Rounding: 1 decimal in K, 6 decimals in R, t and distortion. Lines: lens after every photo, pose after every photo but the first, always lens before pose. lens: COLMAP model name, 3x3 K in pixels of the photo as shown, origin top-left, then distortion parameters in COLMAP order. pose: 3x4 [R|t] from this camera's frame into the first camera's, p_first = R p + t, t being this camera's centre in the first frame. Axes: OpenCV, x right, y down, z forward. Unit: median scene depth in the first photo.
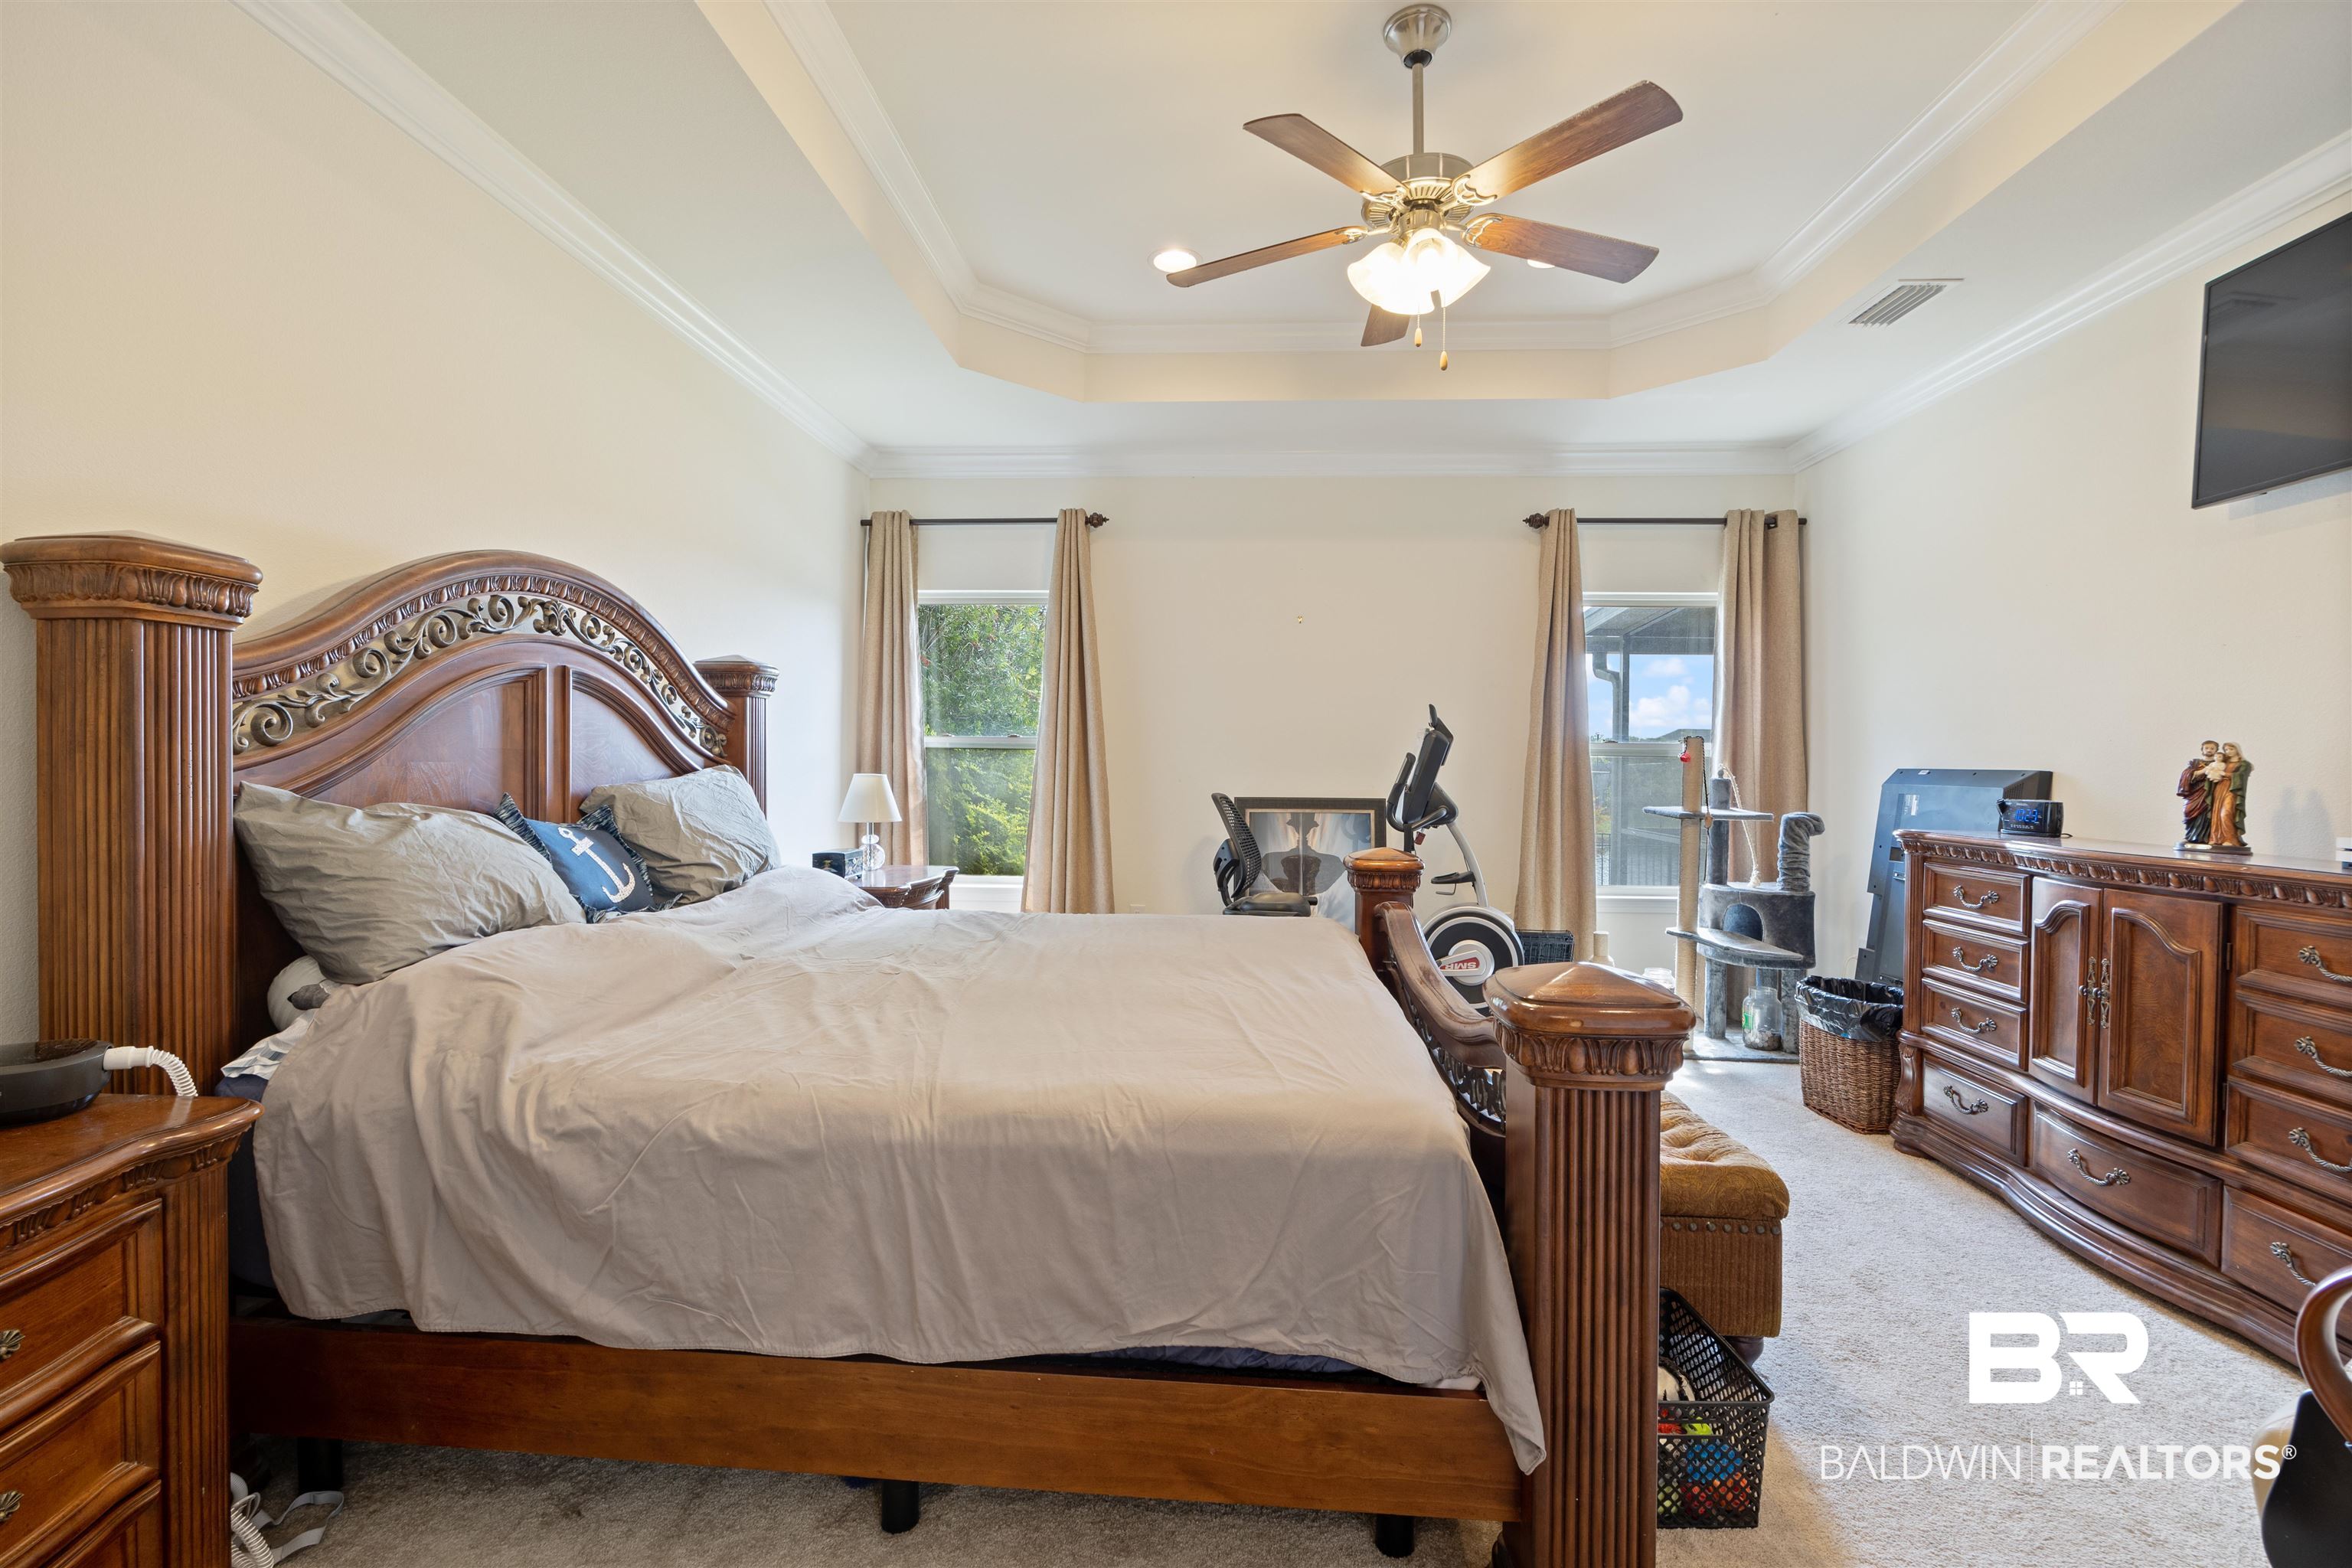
lens RADIAL K [[1057.1, 0, 1185.7], [0, 1057.1, 730.1], [0, 0, 1]] dist [-0.014002, 0.000359]
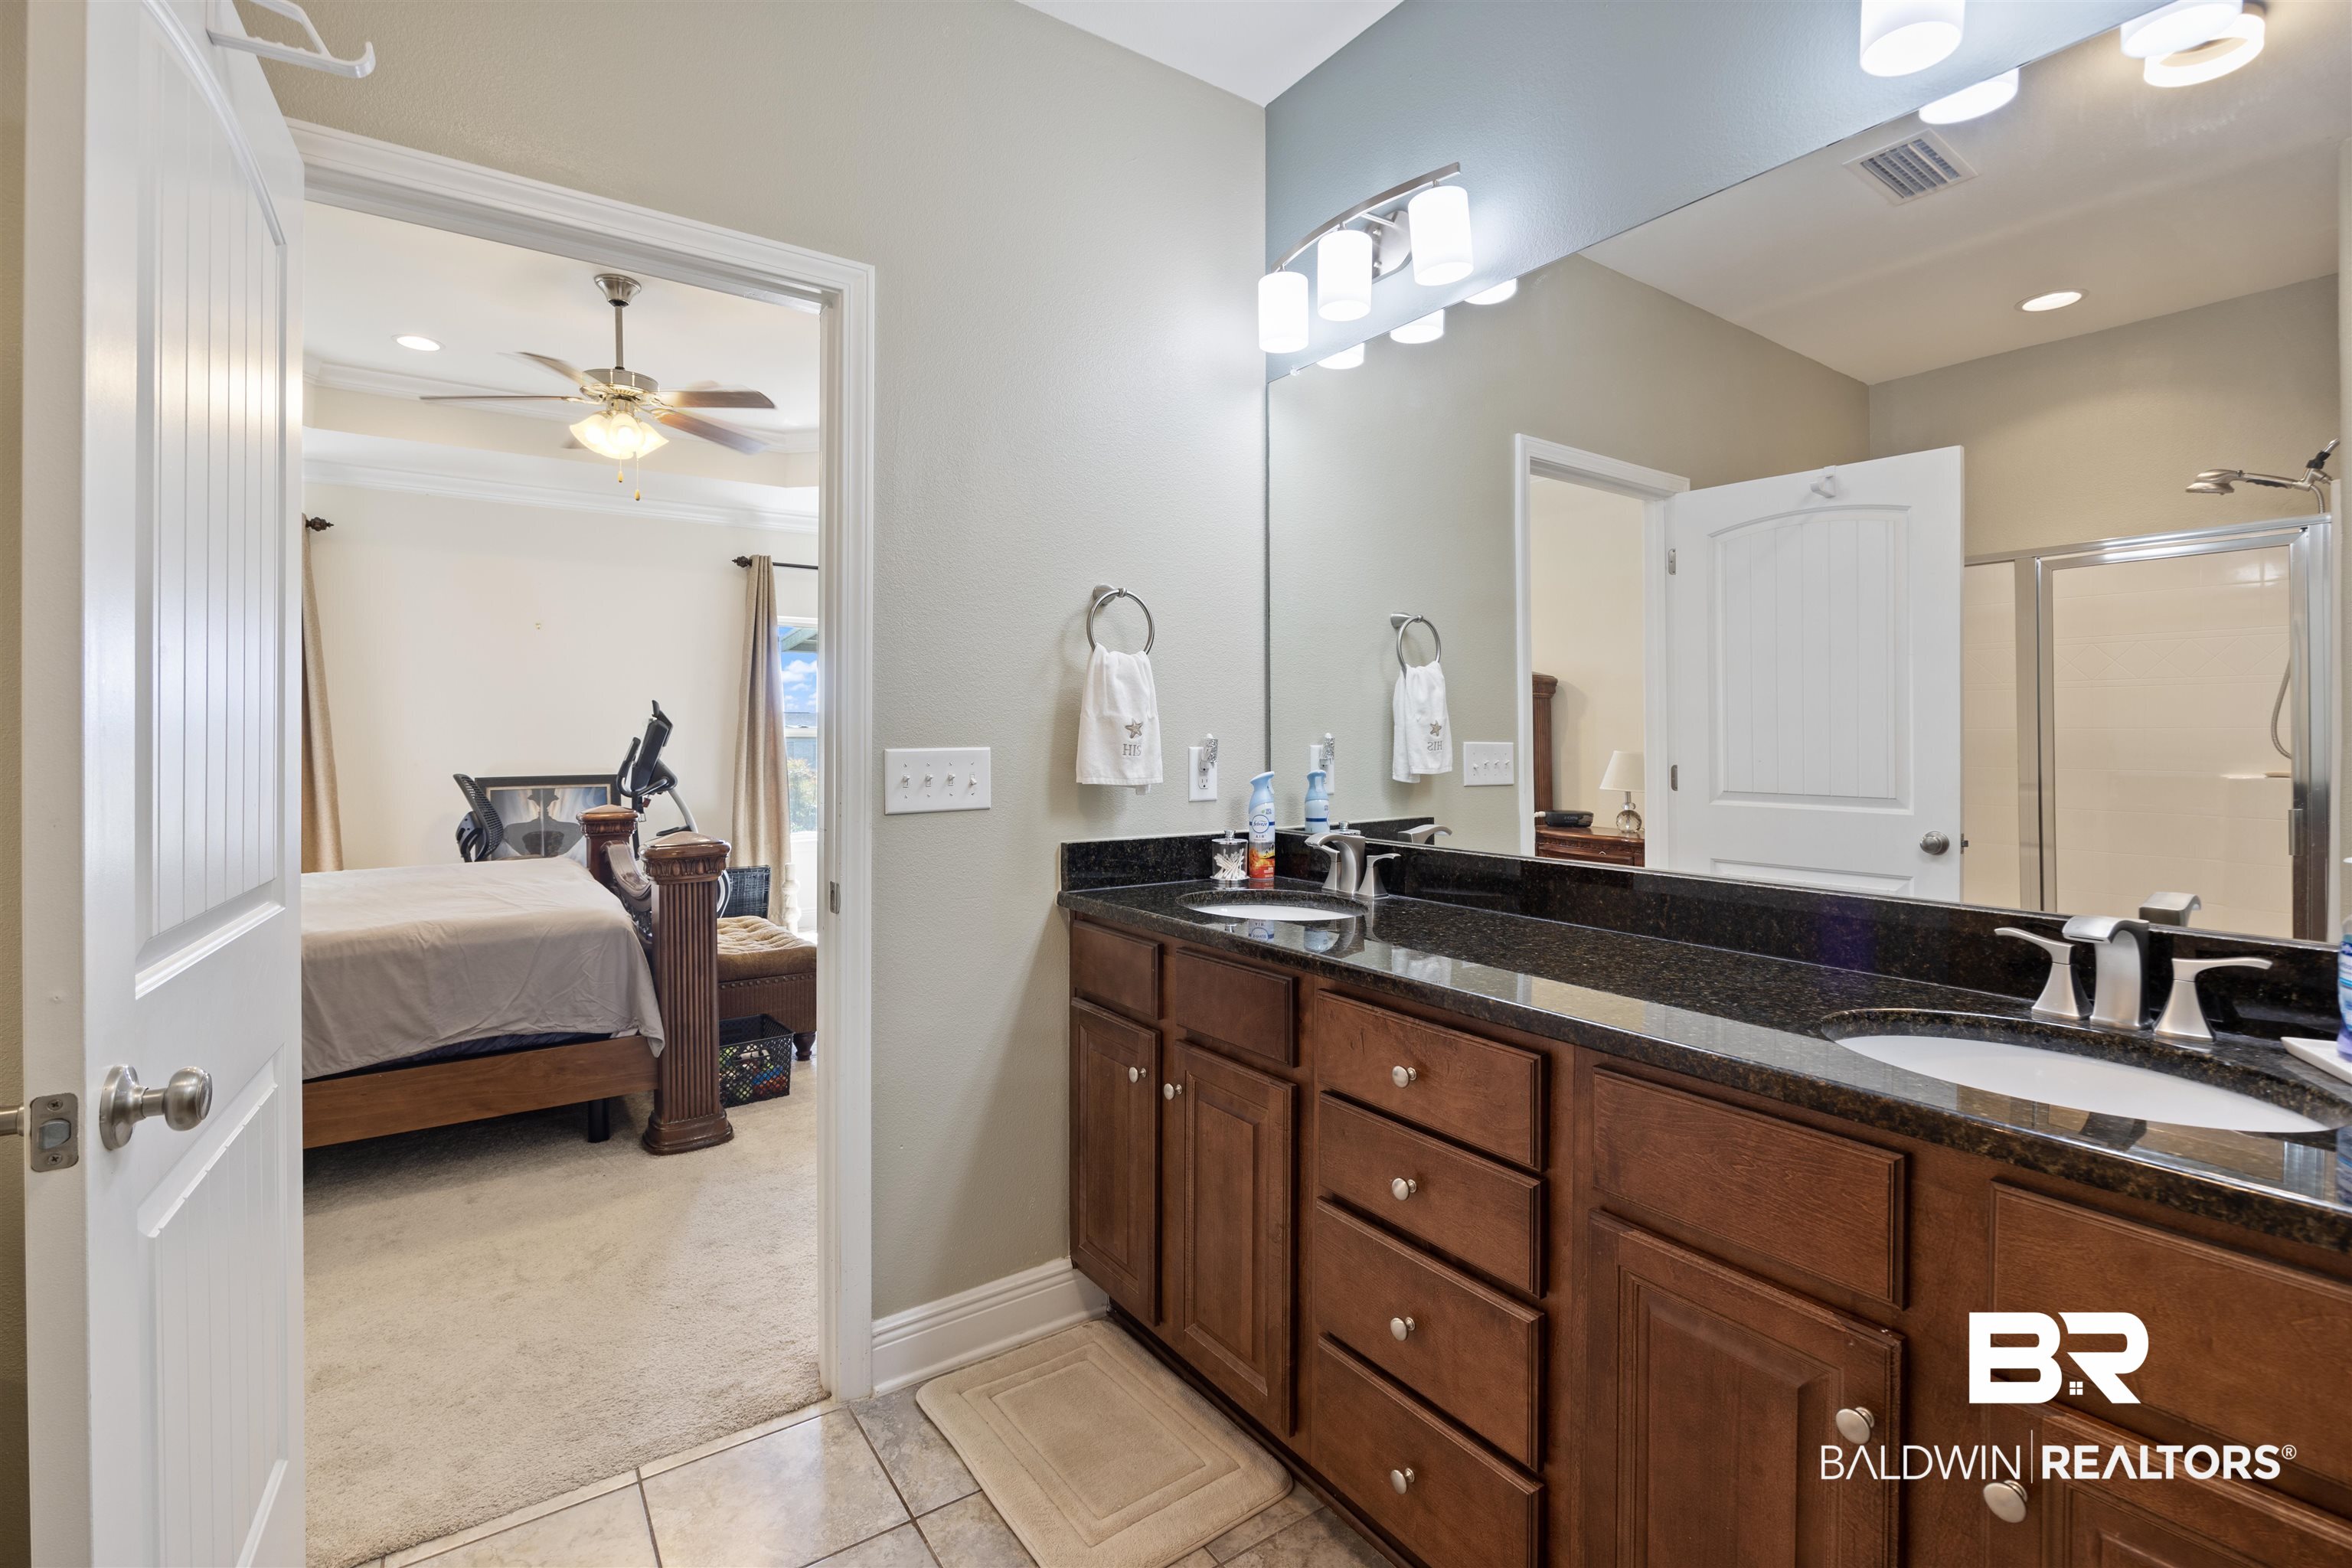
lens RADIAL K [[1057.1, 0, 1185.7], [0, 1057.1, 730.1], [0, 0, 1]] dist [-0.014002, 0.000359]
pose [[0.792425, -0.013152, 0.609827, -0.077127], [0.002276, 0.999824, 0.018606, -0.017479], [-0.609965, -0.013356, 0.792316, -0.785358]]
